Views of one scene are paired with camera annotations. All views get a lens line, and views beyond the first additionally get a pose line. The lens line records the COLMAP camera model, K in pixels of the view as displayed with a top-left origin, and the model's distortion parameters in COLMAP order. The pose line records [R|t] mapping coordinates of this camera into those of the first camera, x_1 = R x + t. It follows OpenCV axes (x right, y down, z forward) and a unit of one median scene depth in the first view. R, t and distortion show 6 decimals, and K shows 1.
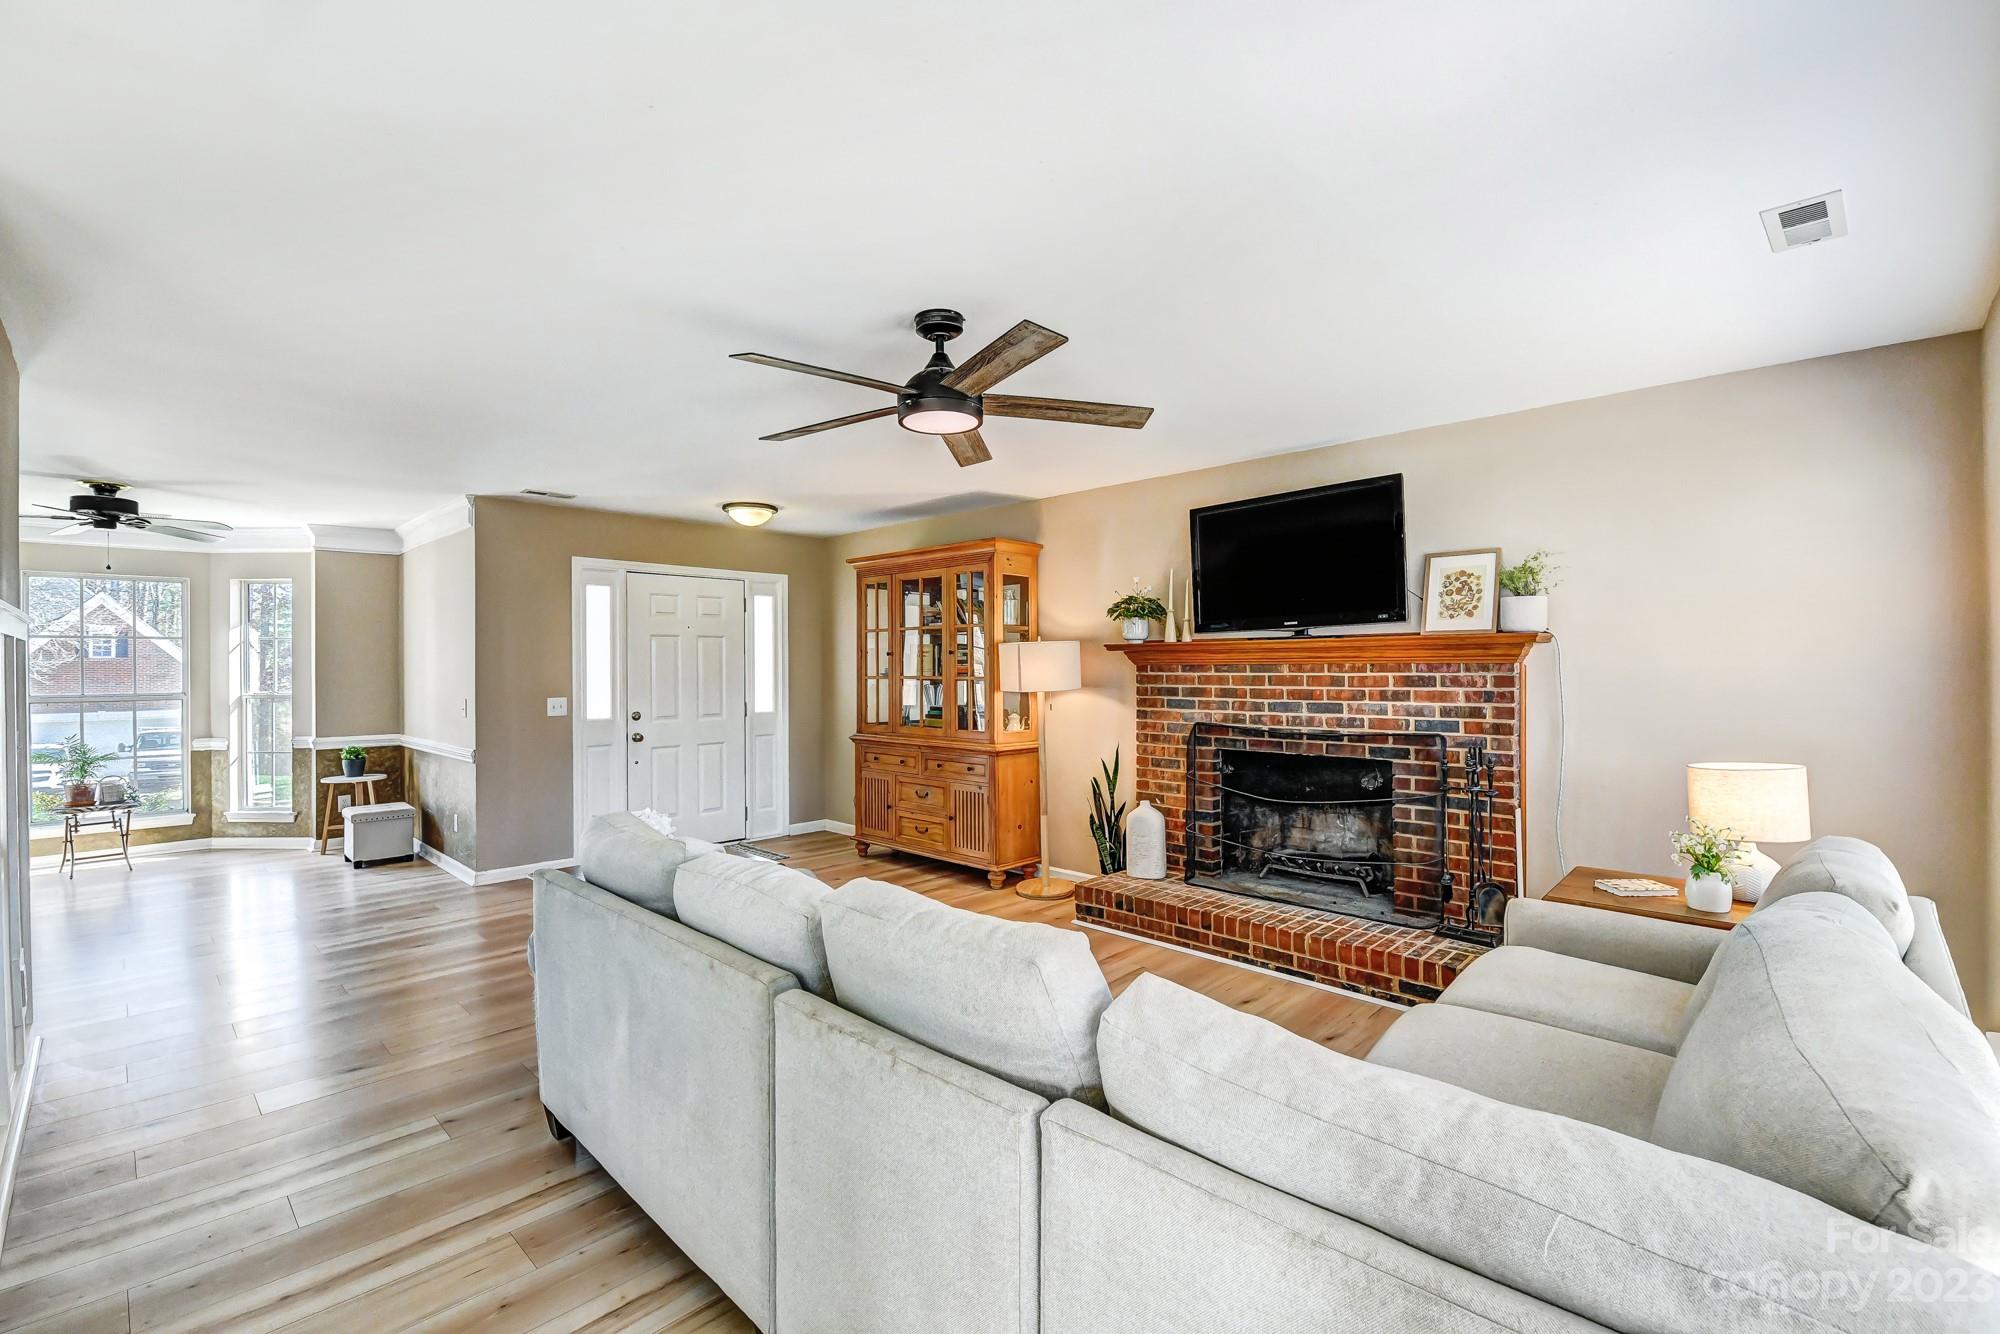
lens RADIAL K [[868.7, 0, 997.1], [0, 868.7, 663.3], [0, 0, 1]] dist [-0.000007, -0.010825]
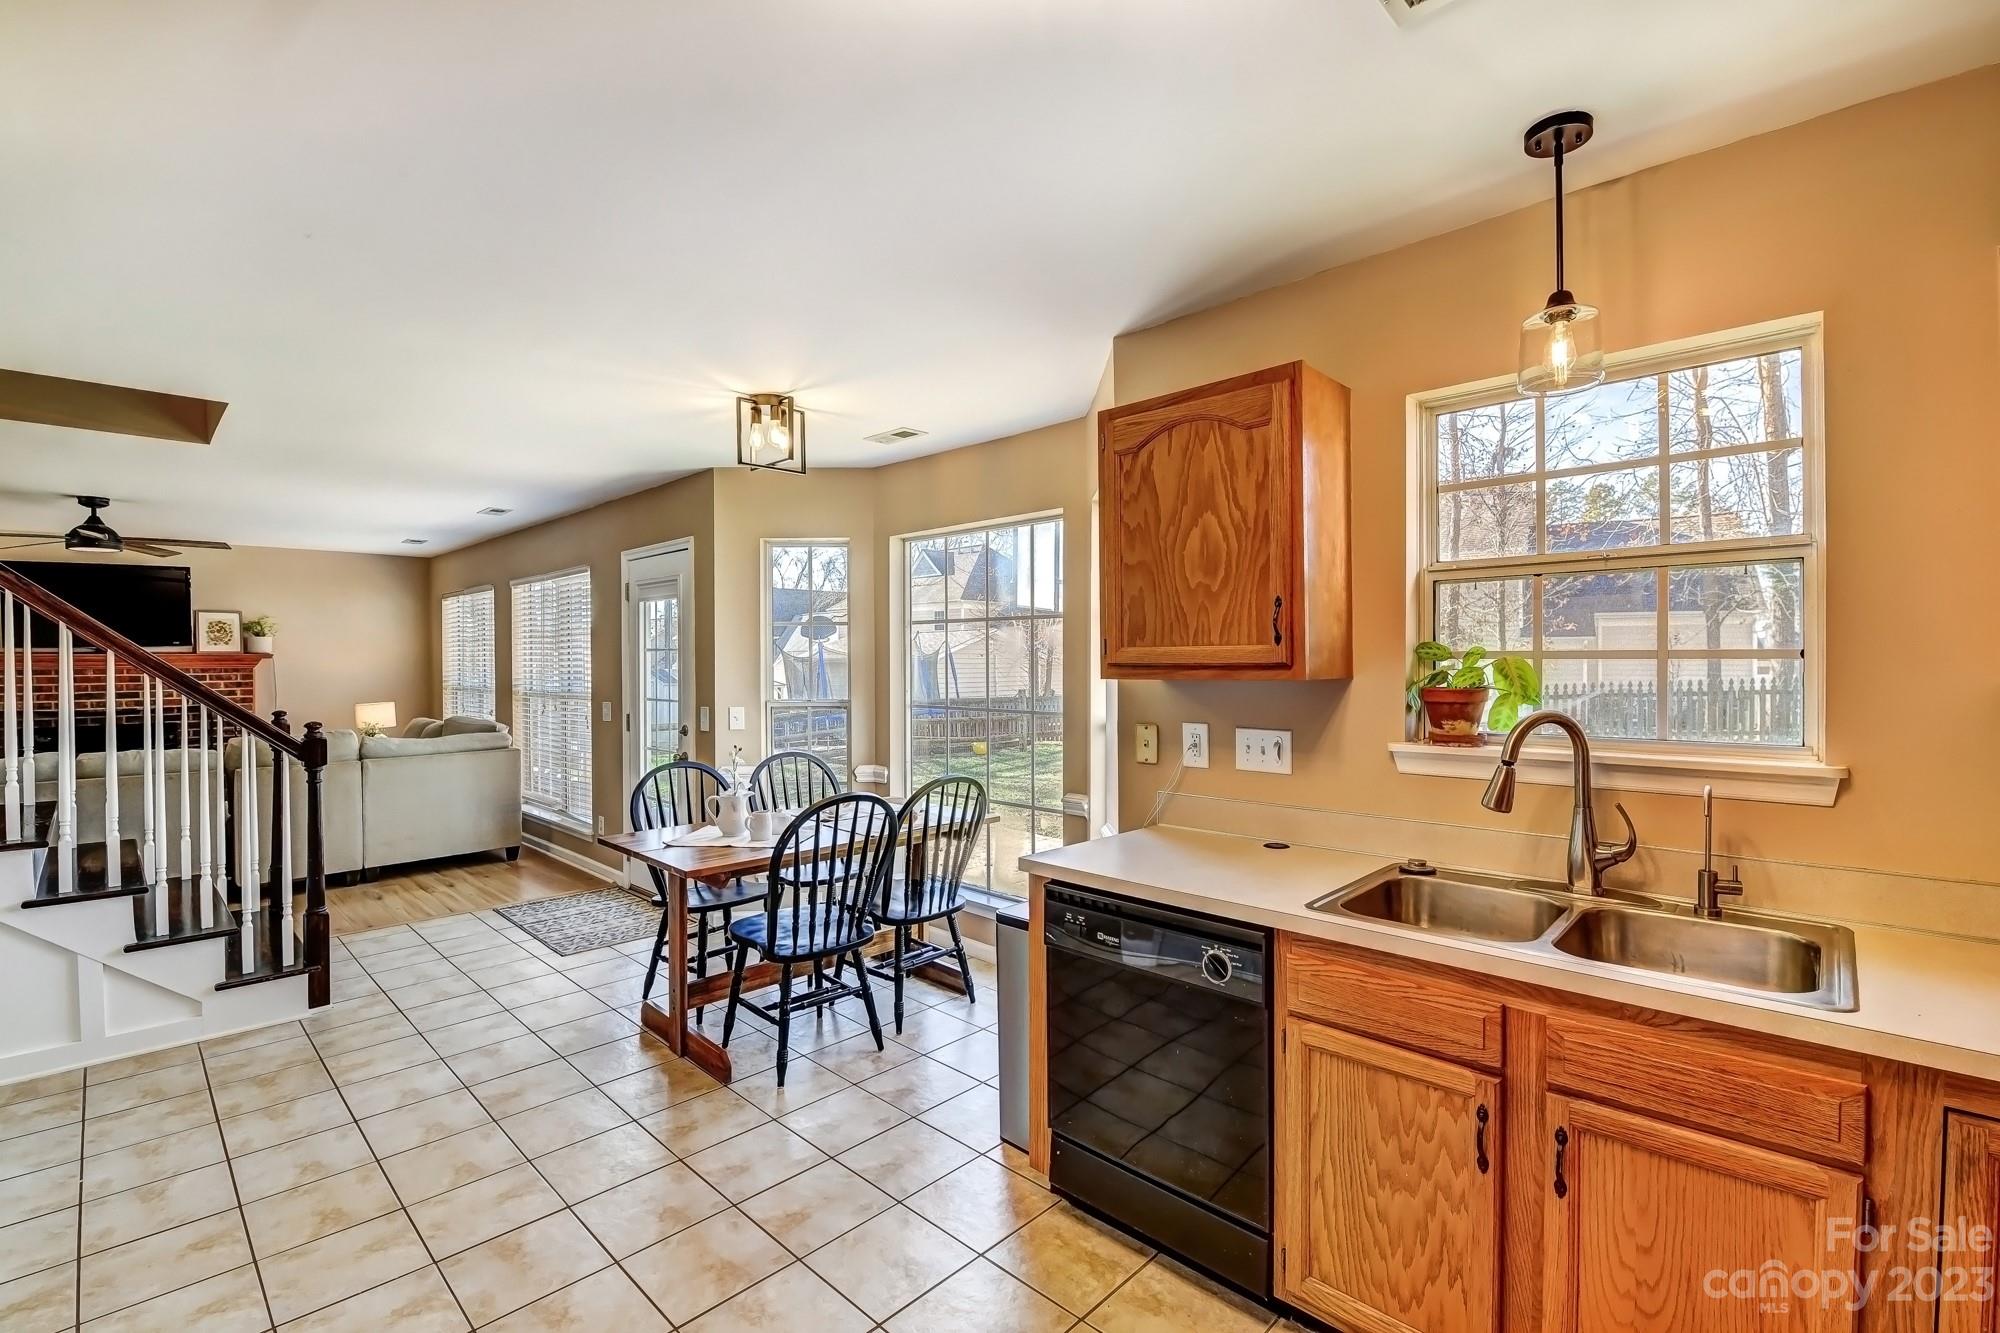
lens RADIAL K [[877.8, 0, 1013.8], [0, 877.8, 667.5], [0, 0, 1]] dist [-0.002104, -0.008164]
pose [[-0.005117, -0.004074, 0.999979, -1.281797], [0.003790, 0.999984, 0.004094, -0.002743], [-0.999980, 0.003811, -0.005101, -0.691595]]
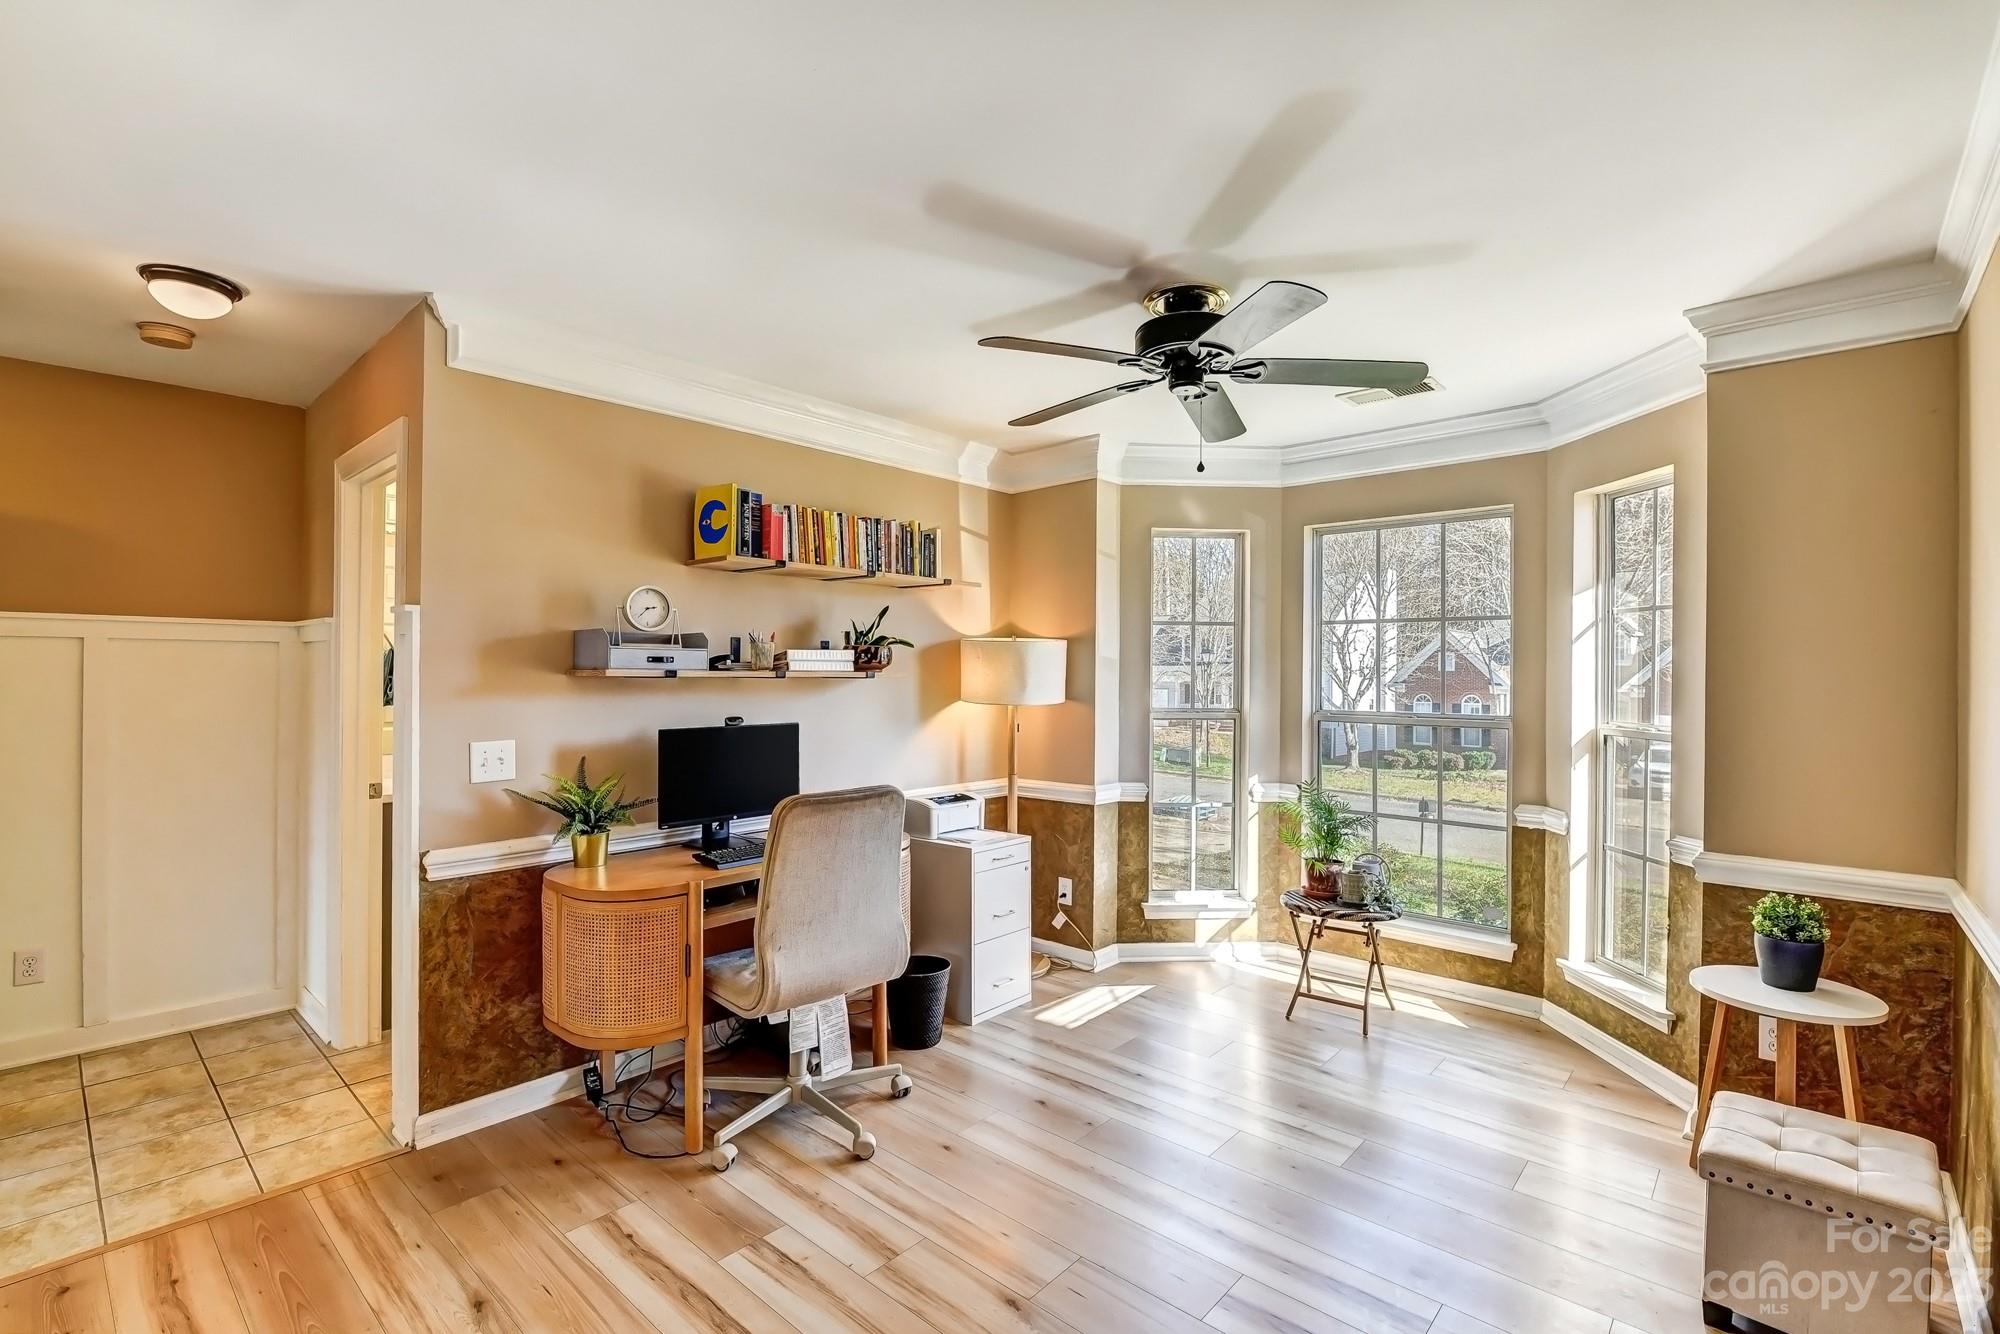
lens RADIAL K [[891.1, 0, 997.3], [0, 891.1, 664.2], [0, 0, 1]] dist [-0.001638, -0.010284]
pose [[0.034219, -0.001849, -0.999413, -0.603087], [-0.003871, 0.999991, -0.001982, 0.005169], [0.999407, 0.003937, 0.034211, 1.010726]]
